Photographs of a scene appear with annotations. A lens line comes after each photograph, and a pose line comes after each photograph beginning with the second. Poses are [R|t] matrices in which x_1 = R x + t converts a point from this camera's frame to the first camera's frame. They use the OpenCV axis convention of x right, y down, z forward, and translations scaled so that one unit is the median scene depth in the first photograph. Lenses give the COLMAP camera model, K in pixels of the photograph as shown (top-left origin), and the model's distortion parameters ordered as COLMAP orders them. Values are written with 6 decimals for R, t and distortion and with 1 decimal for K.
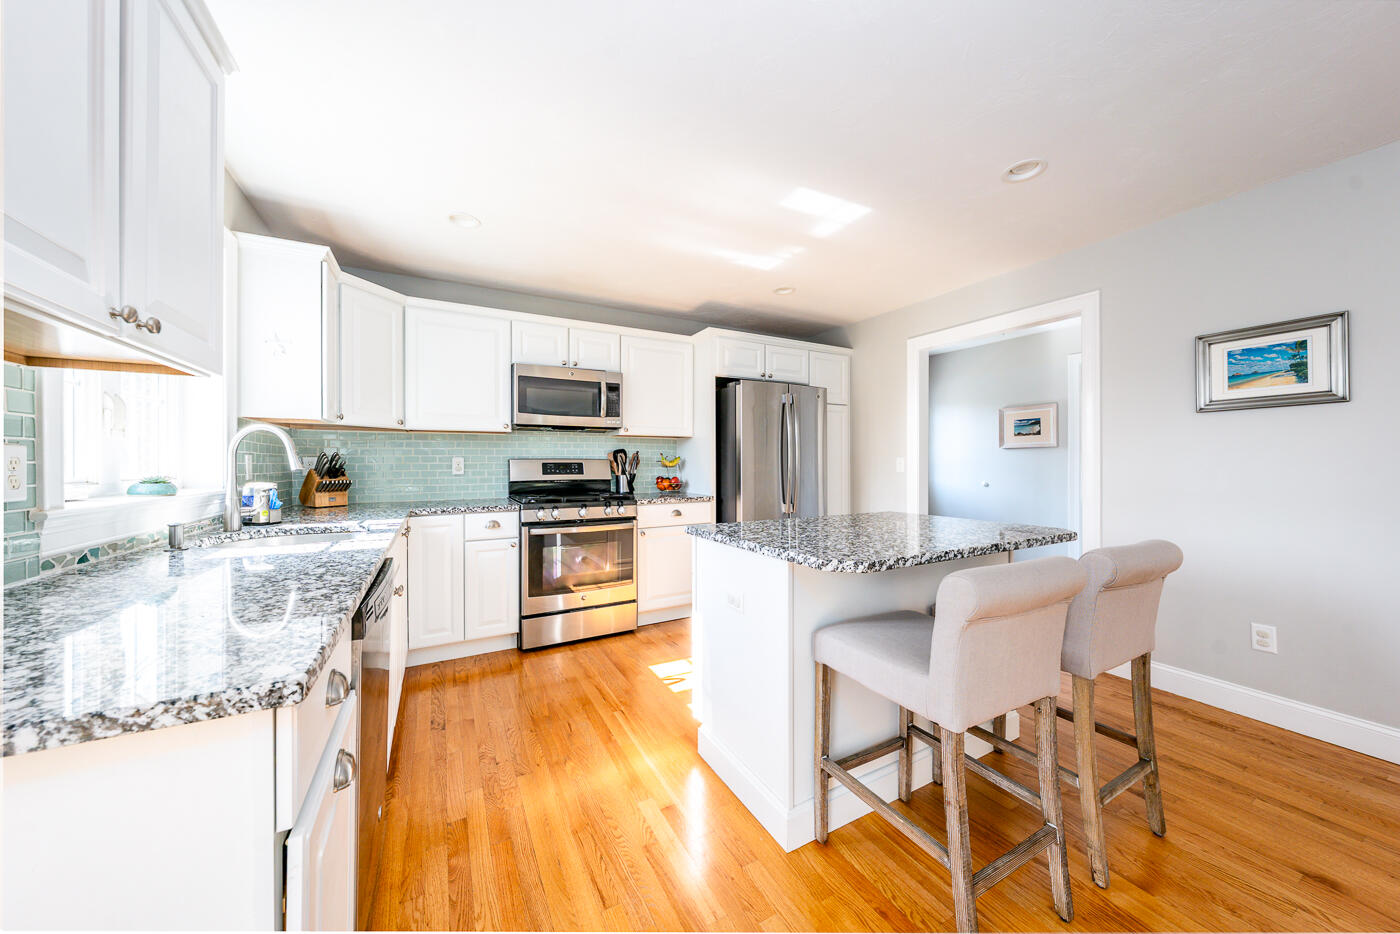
lens RADIAL K [[473.1, 0, 699.8], [0, 473.1, 463.4], [0, 0, 1]] dist [-0.002536, -0.000245]
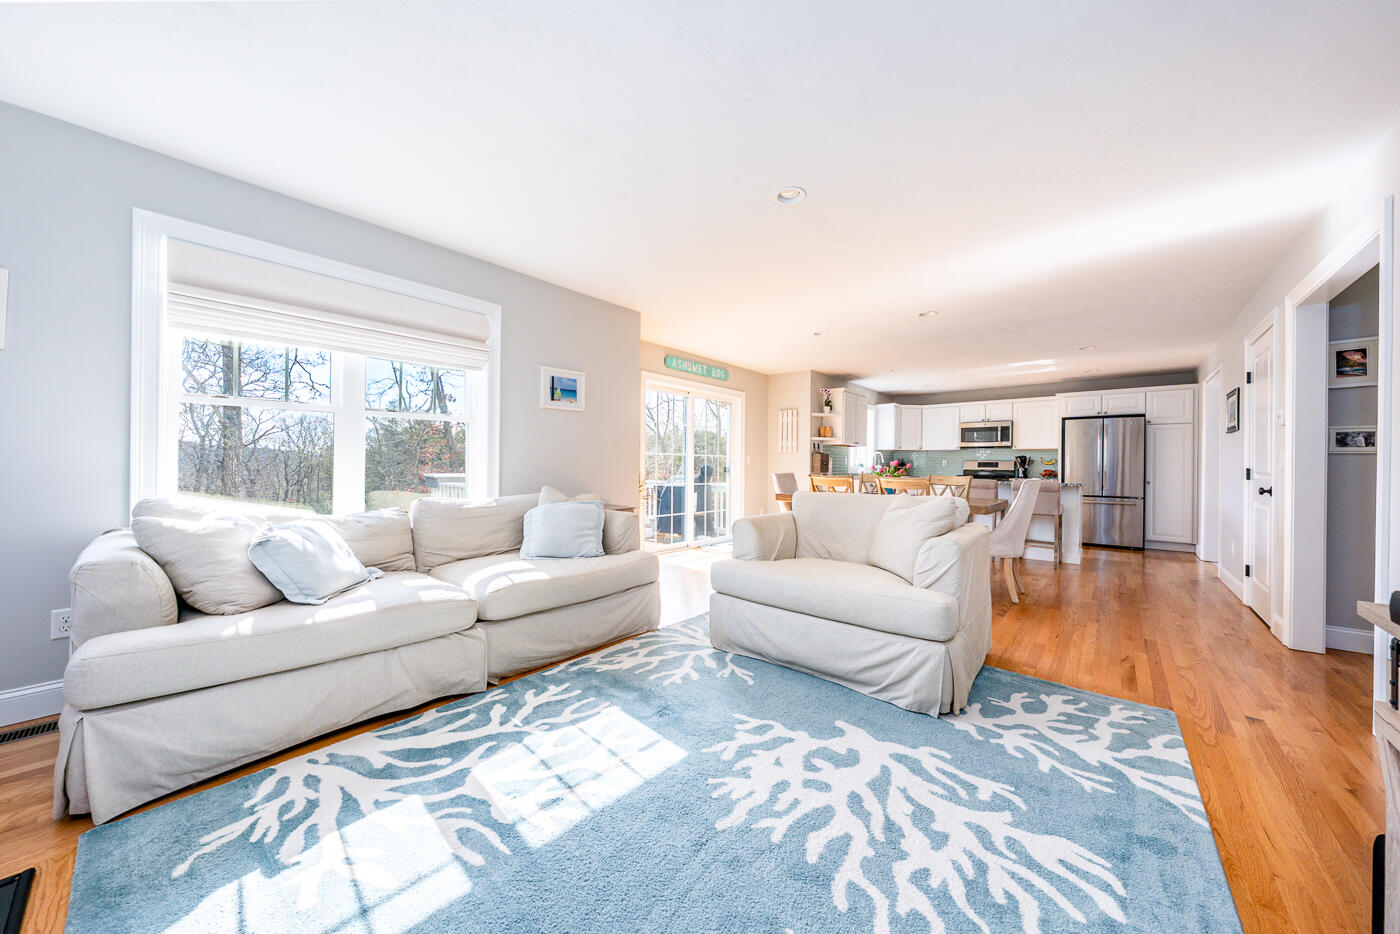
lens RADIAL K [[481.1, 0, 703.6], [0, 481.1, 464.7], [0, 0, 1]] dist [-0.002413, -0.000167]
pose [[0.358251, 0.002817, -0.933621, 1.573544], [-0.013343, 0.999909, -0.002103, 0.038138], [0.933530, 0.013210, 0.358256, -1.251359]]
